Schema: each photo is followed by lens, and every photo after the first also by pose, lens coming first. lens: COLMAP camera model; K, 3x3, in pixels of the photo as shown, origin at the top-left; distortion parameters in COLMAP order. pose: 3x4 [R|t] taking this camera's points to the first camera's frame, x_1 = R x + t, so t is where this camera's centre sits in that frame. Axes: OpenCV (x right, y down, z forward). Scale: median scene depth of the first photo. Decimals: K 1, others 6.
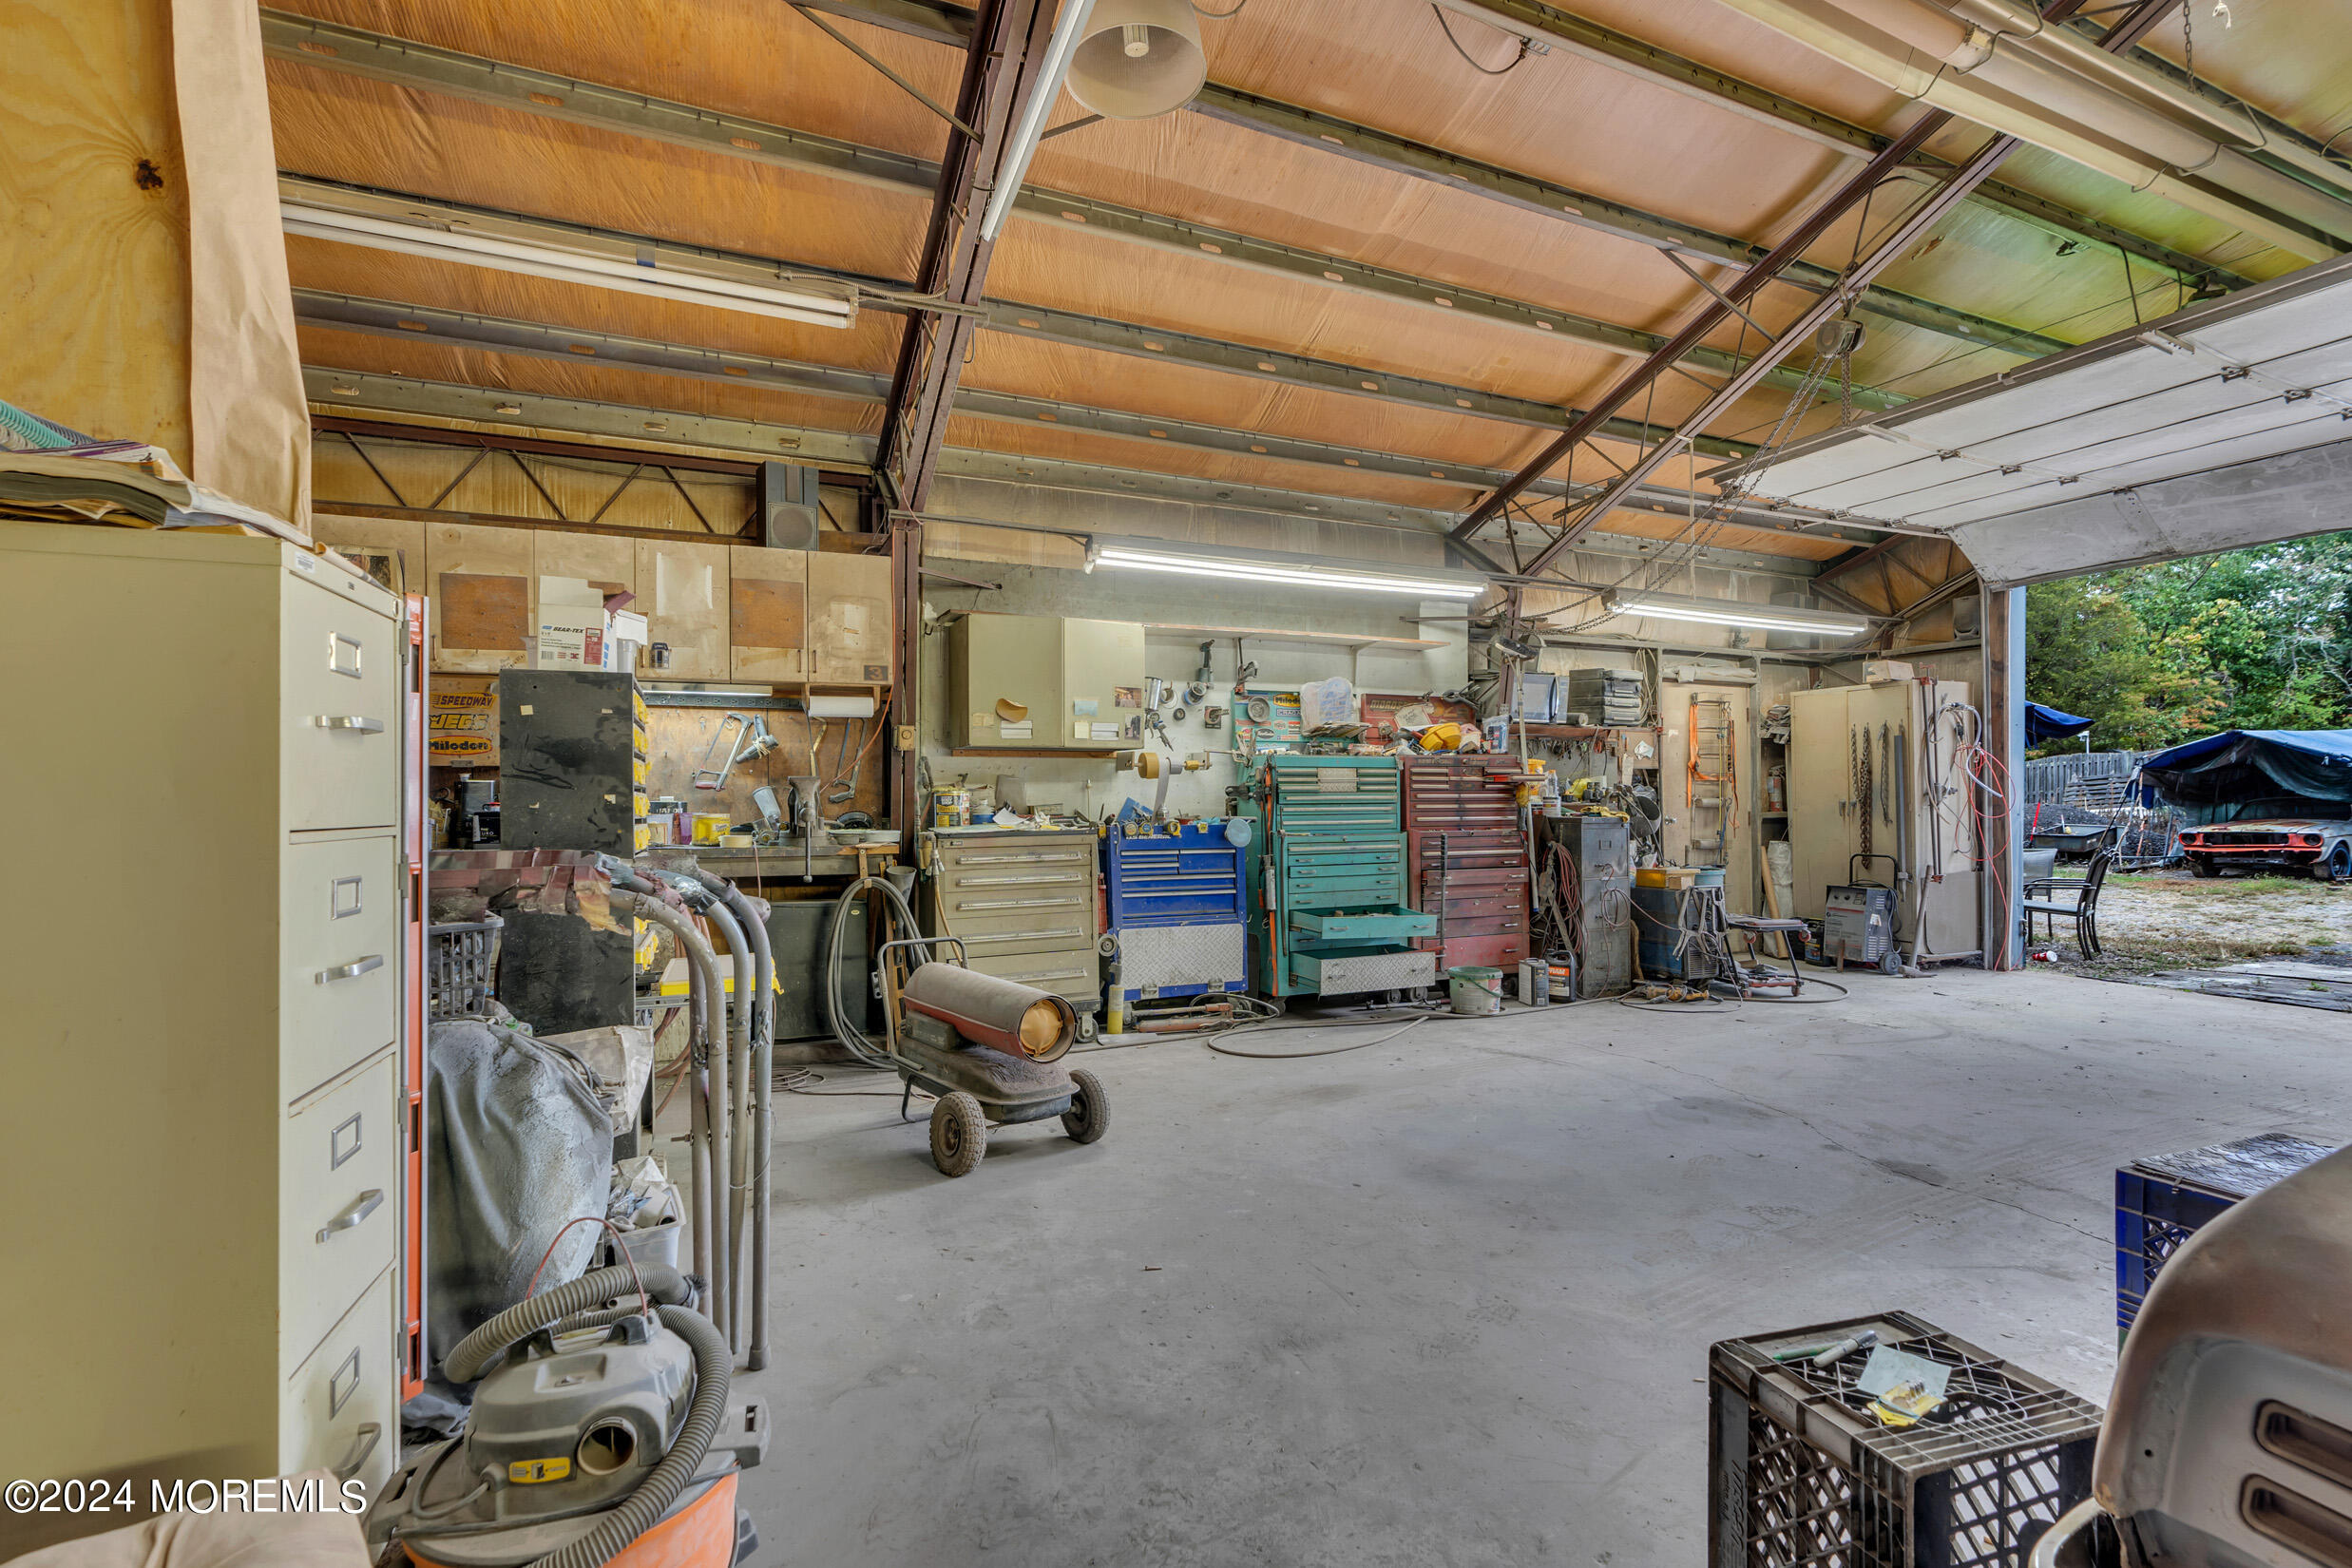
lens RADIAL K [[1067.0, 0, 1181.4], [0, 1067.0, 798.5], [0, 0, 1]] dist [-0.006609, 0.004081]
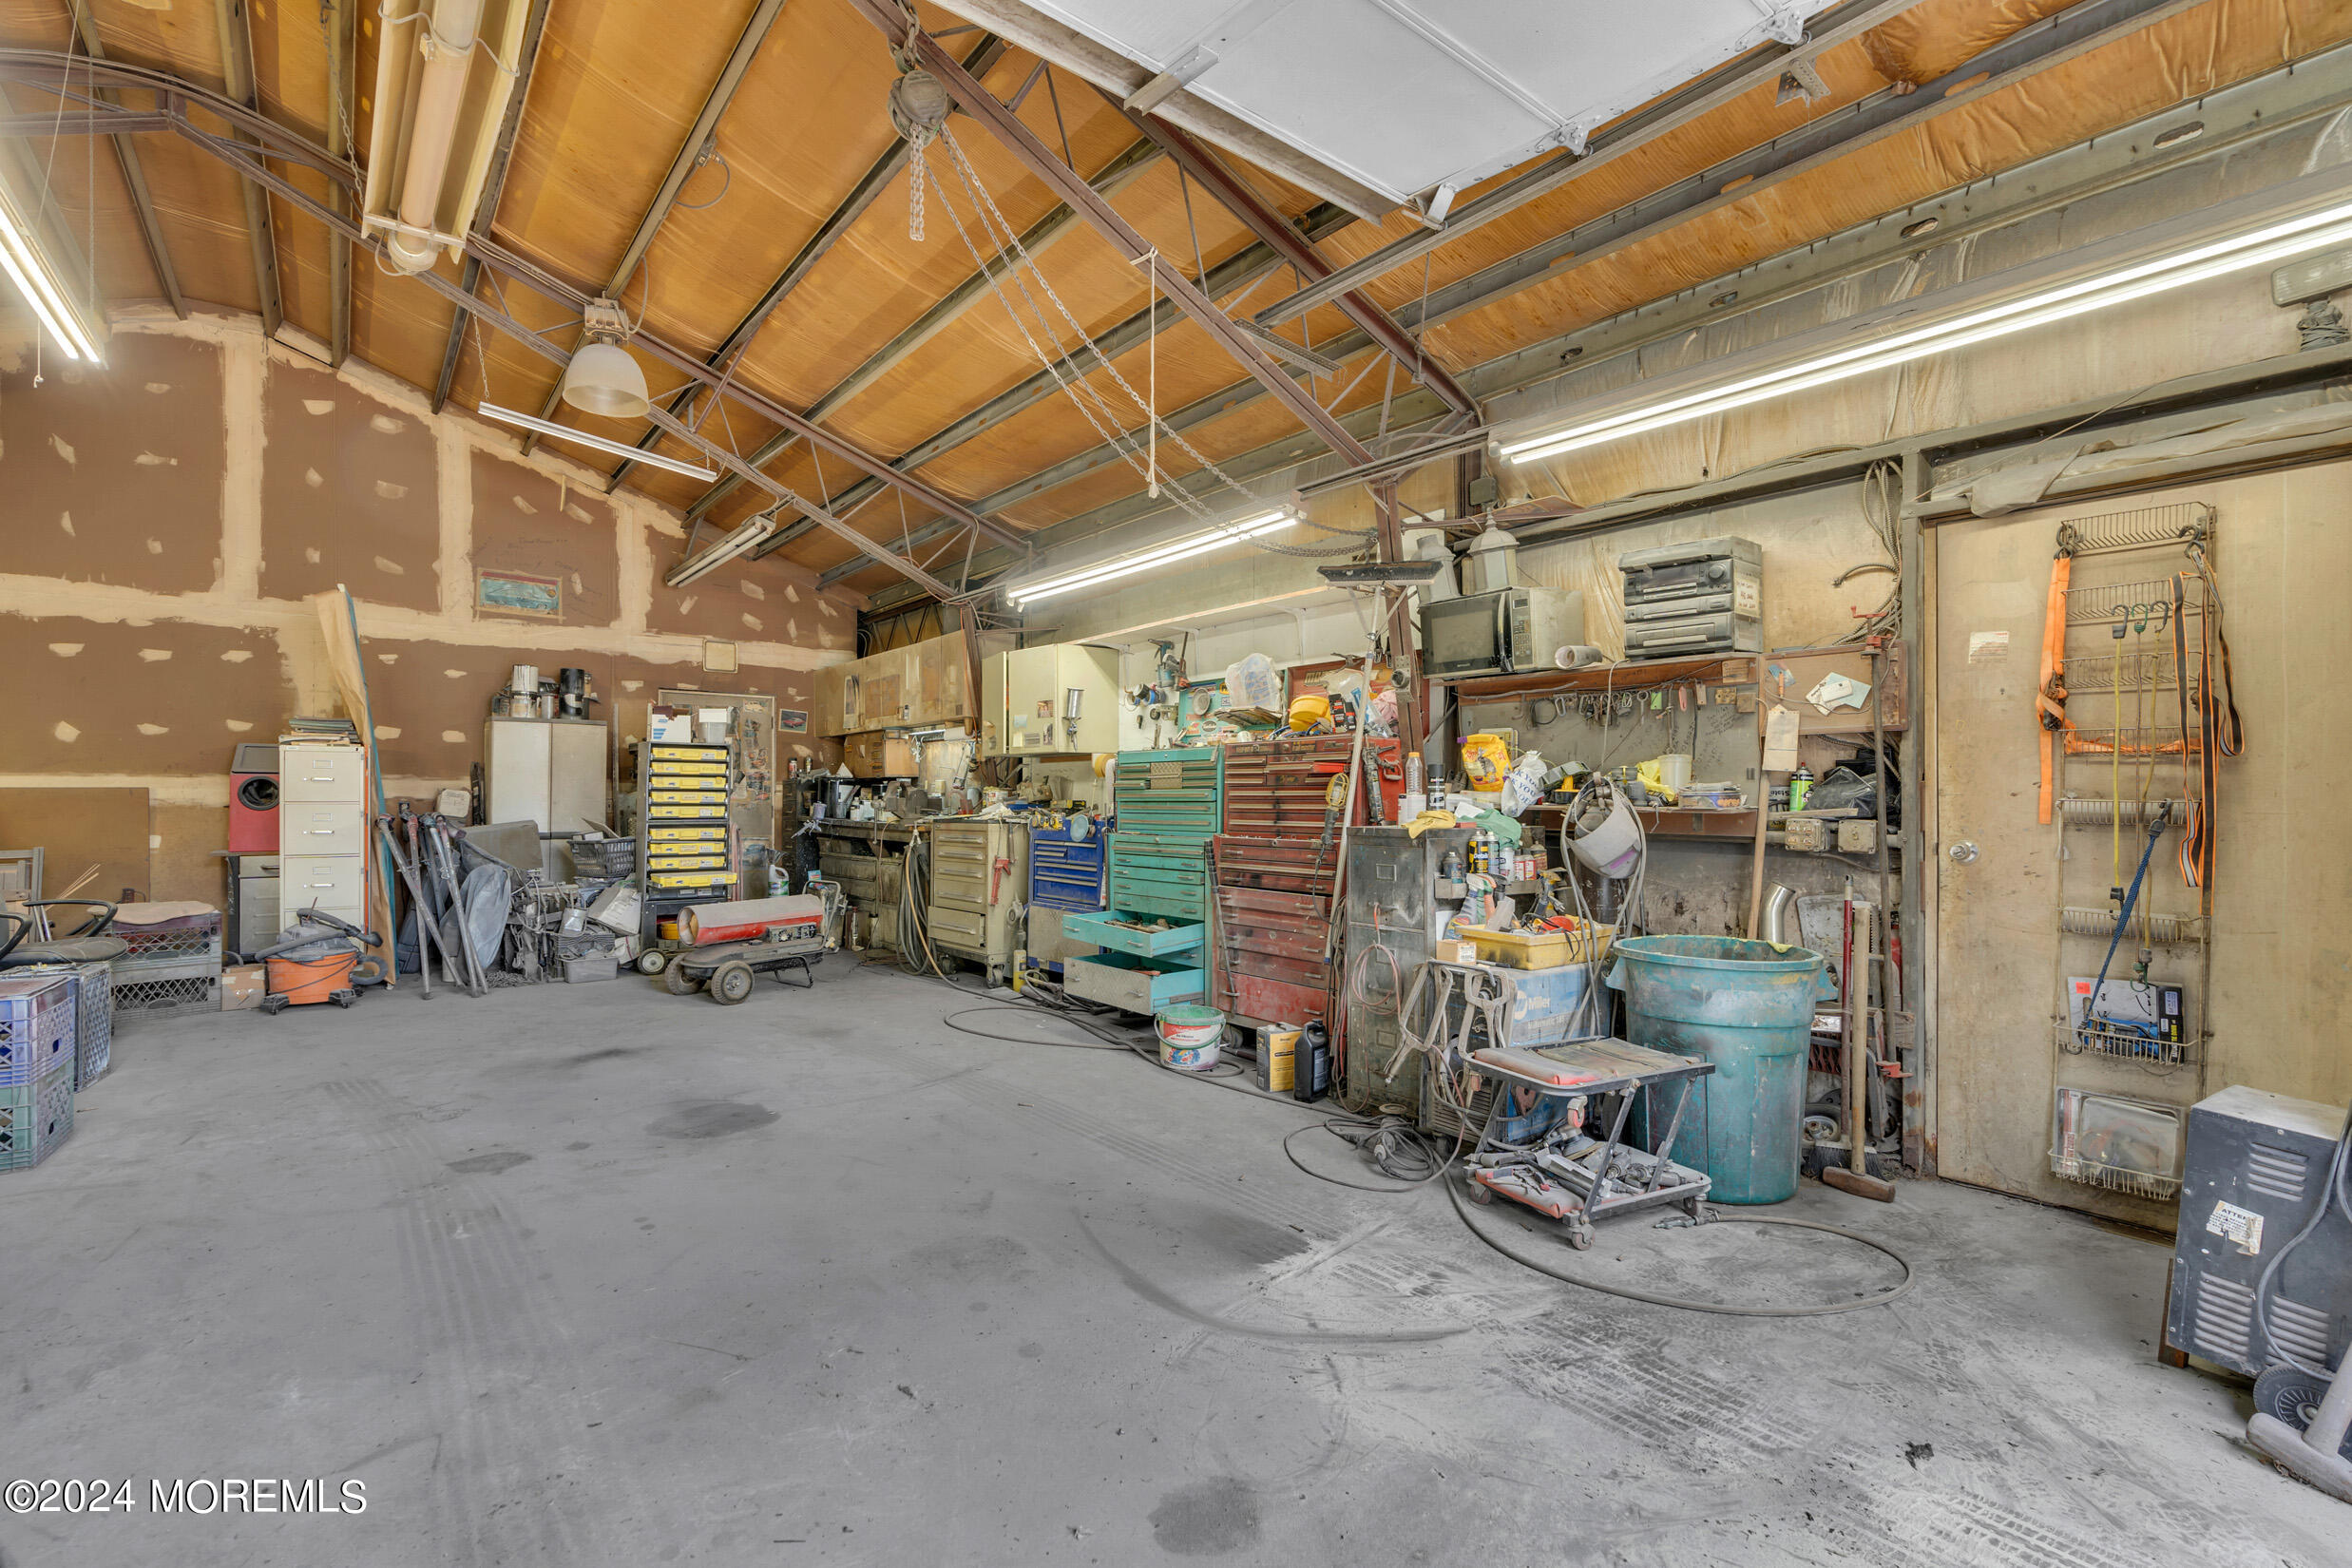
lens RADIAL K [[1067.0, 0, 1181.4], [0, 1067.0, 798.5], [0, 0, 1]] dist [-0.006609, 0.004081]
pose [[0.242628, 0.003395, -0.970113, 1.032112], [-0.003418, 0.999991, 0.002645, -0.000502], [0.970113, 0.002674, 0.242638, 0.788199]]
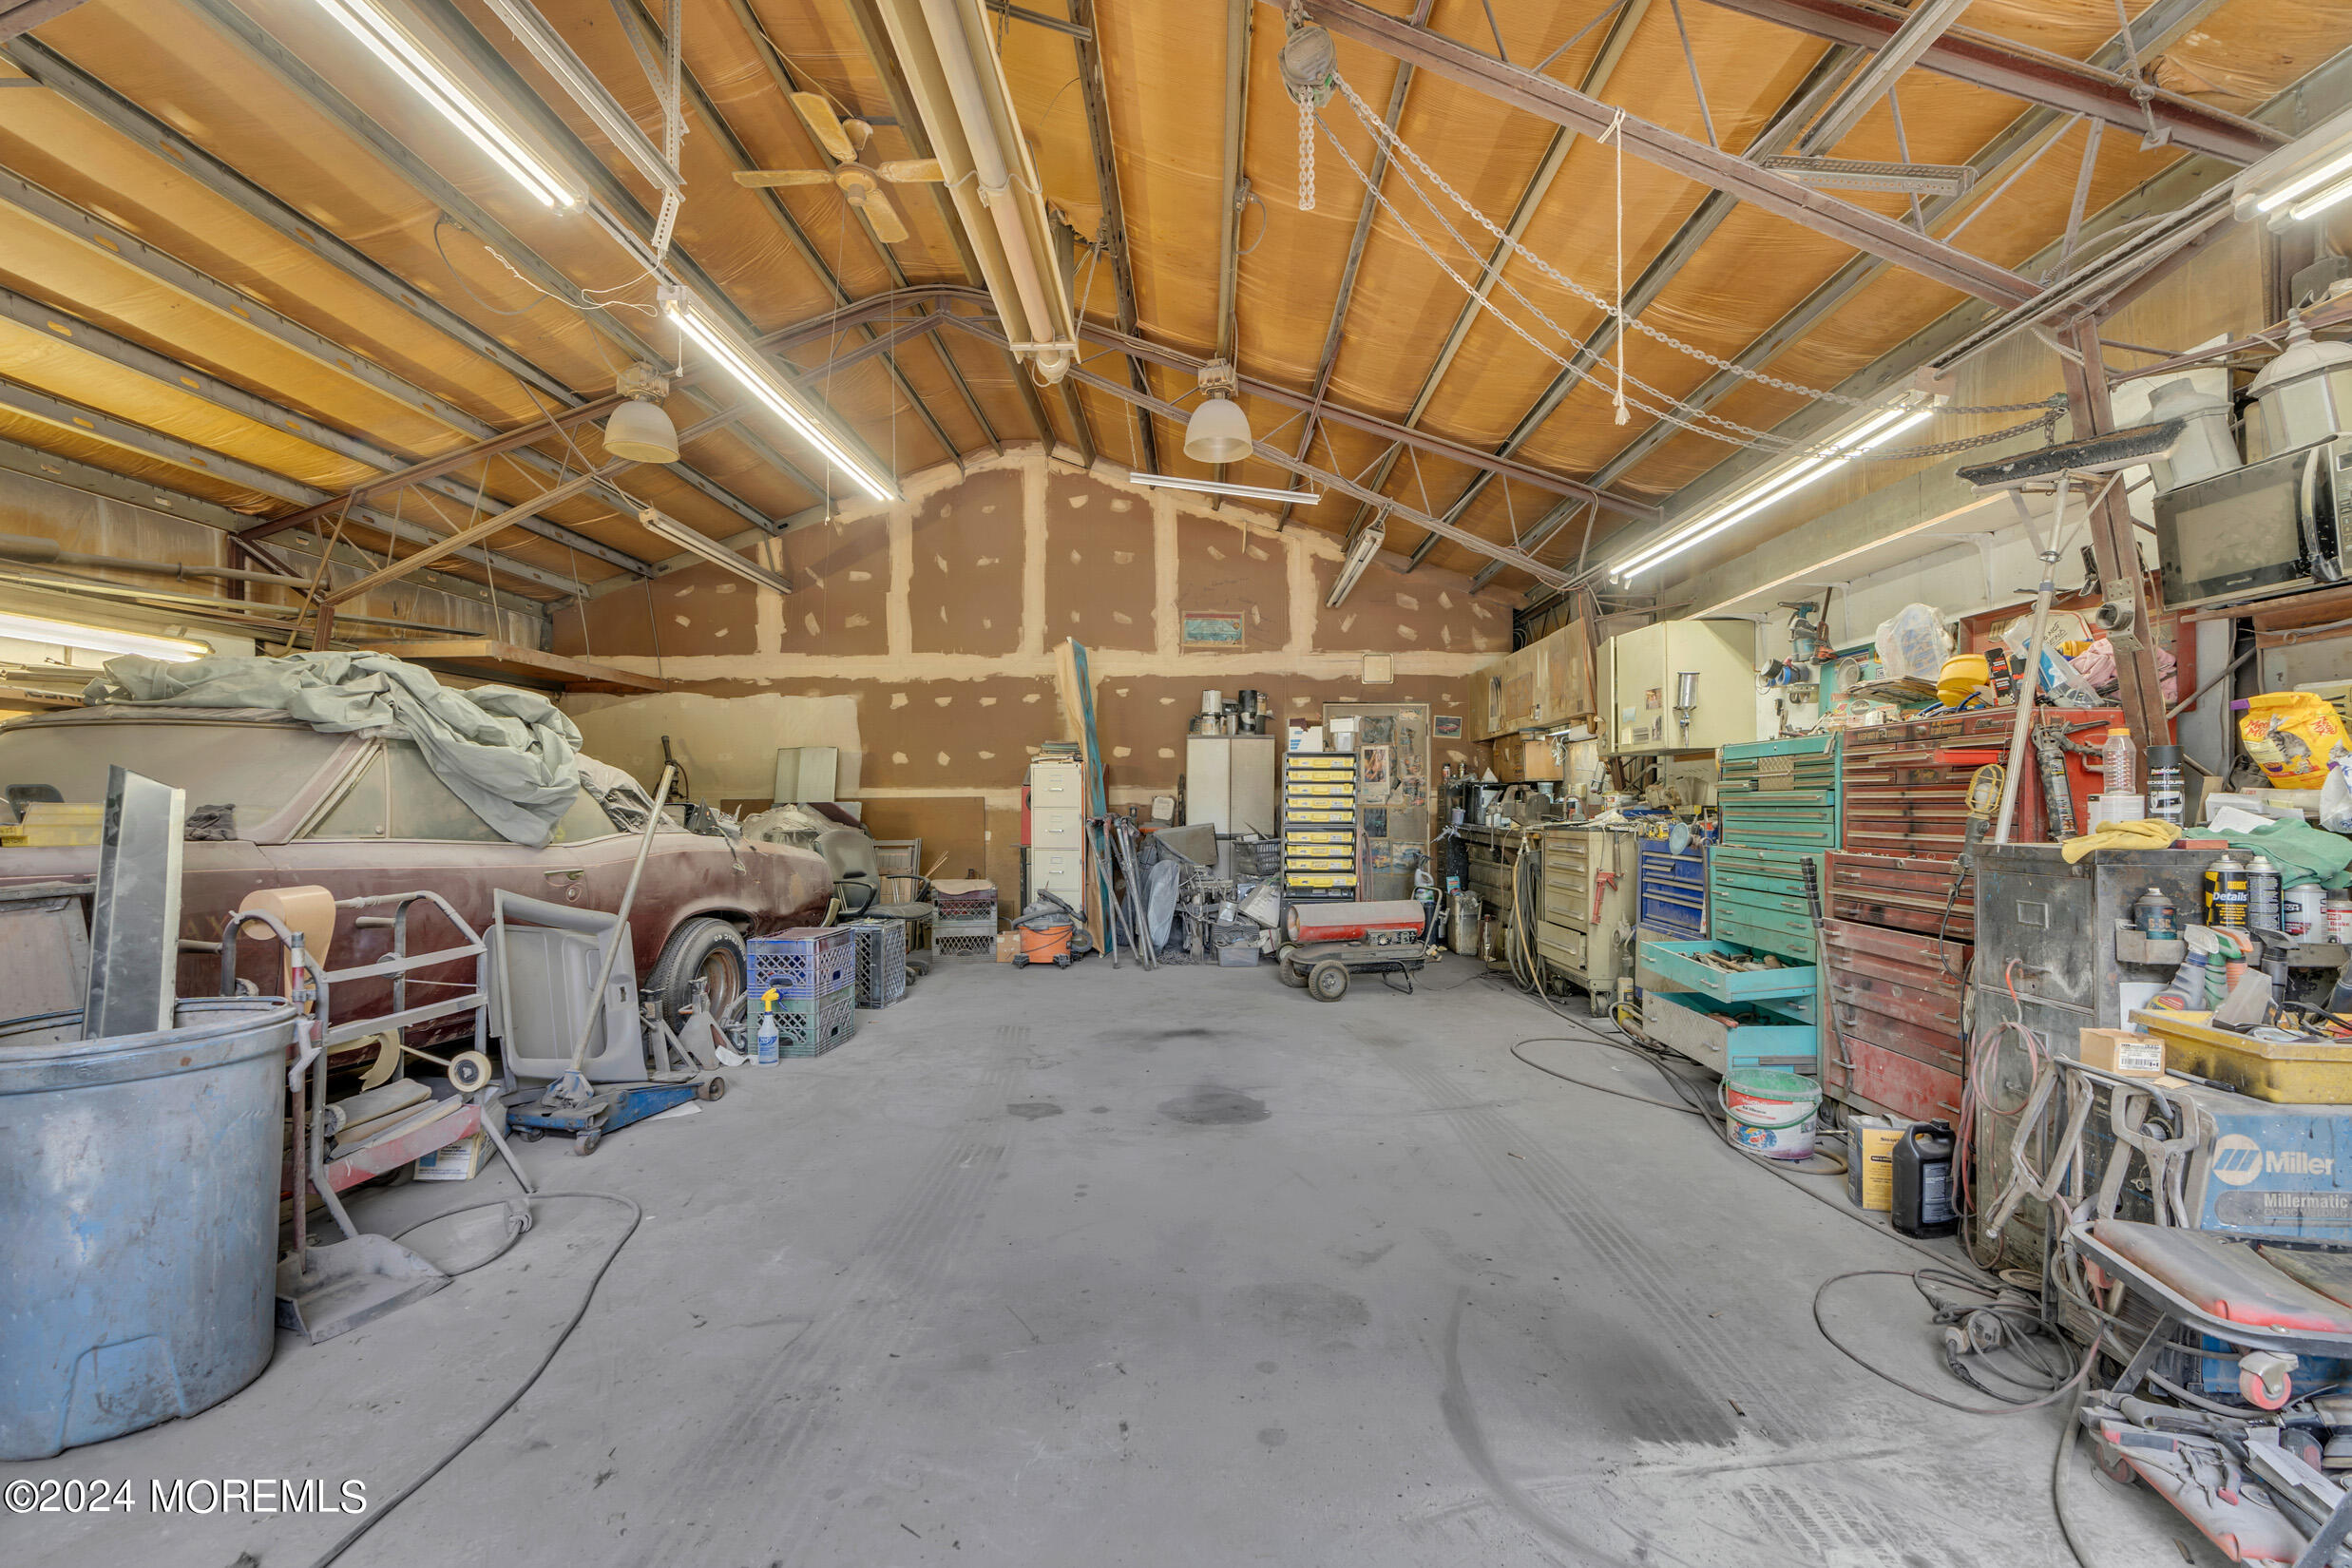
lens RADIAL K [[1067.0, 0, 1181.4], [0, 1067.0, 798.5], [0, 0, 1]] dist [-0.006609, 0.004081]
pose [[-0.435474, -0.001381, -0.900200, 0.960718], [0.000924, 0.999998, -0.001982, 0.000246], [0.900201, -0.001695, -0.435472, 0.948734]]
